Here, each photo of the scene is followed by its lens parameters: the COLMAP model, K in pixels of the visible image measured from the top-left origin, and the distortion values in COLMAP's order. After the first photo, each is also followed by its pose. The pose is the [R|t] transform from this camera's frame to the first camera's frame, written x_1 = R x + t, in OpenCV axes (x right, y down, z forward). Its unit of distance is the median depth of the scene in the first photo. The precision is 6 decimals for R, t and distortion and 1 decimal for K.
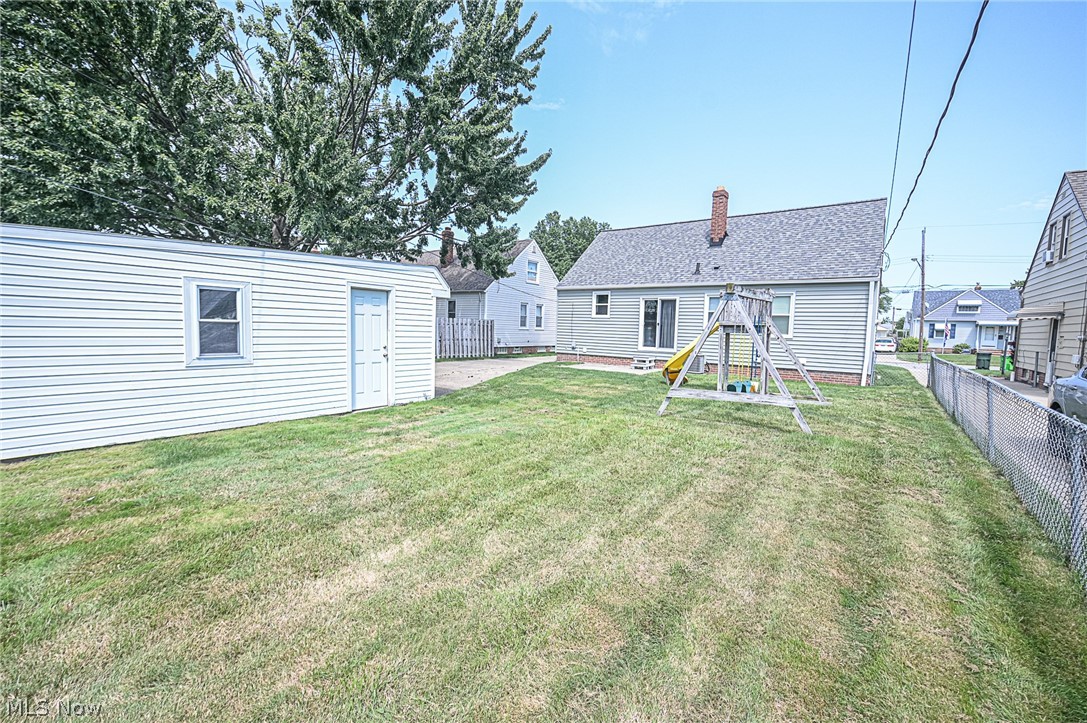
lens RADIAL K [[458.1, 0, 543.0], [0, 458.1, 360.7], [0, 0, 1]] dist [-0.007672, 0.000630]
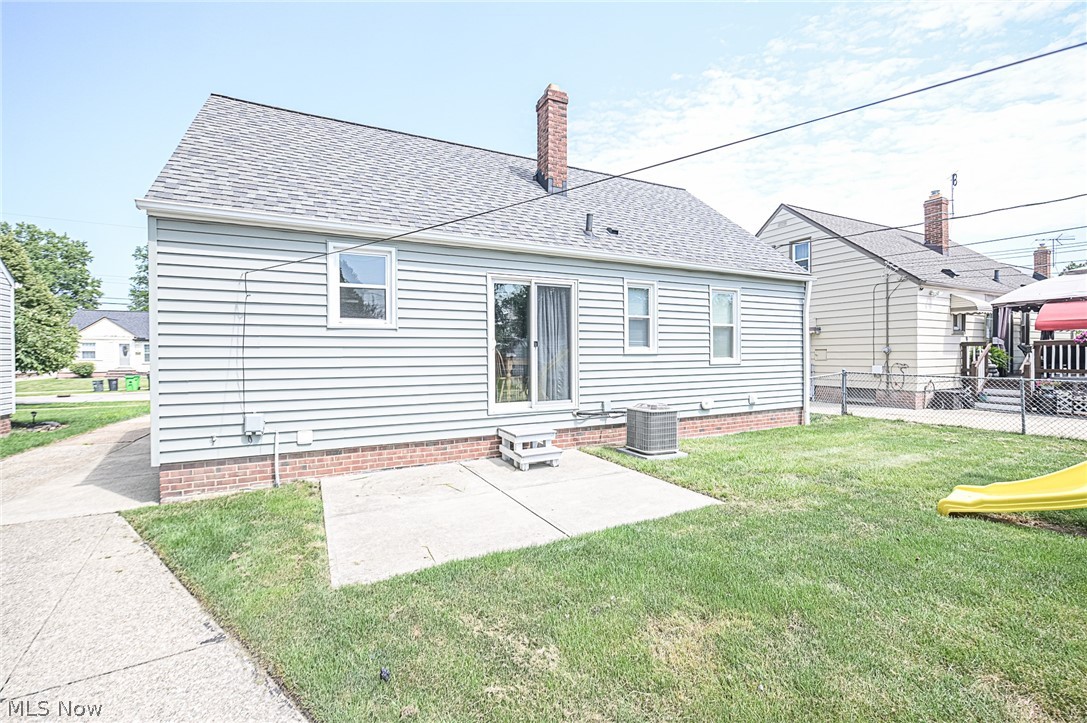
lens RADIAL K [[458.1, 0, 542.3], [0, 458.1, 359.9], [0, 0, 1]] dist [-0.007672, 0.000630]
pose [[0.462070, -0.038232, 0.886019, -0.103417], [0.088811, 0.996043, -0.003336, -0.062803], [-0.882385, 0.080230, 0.463637, 0.789639]]
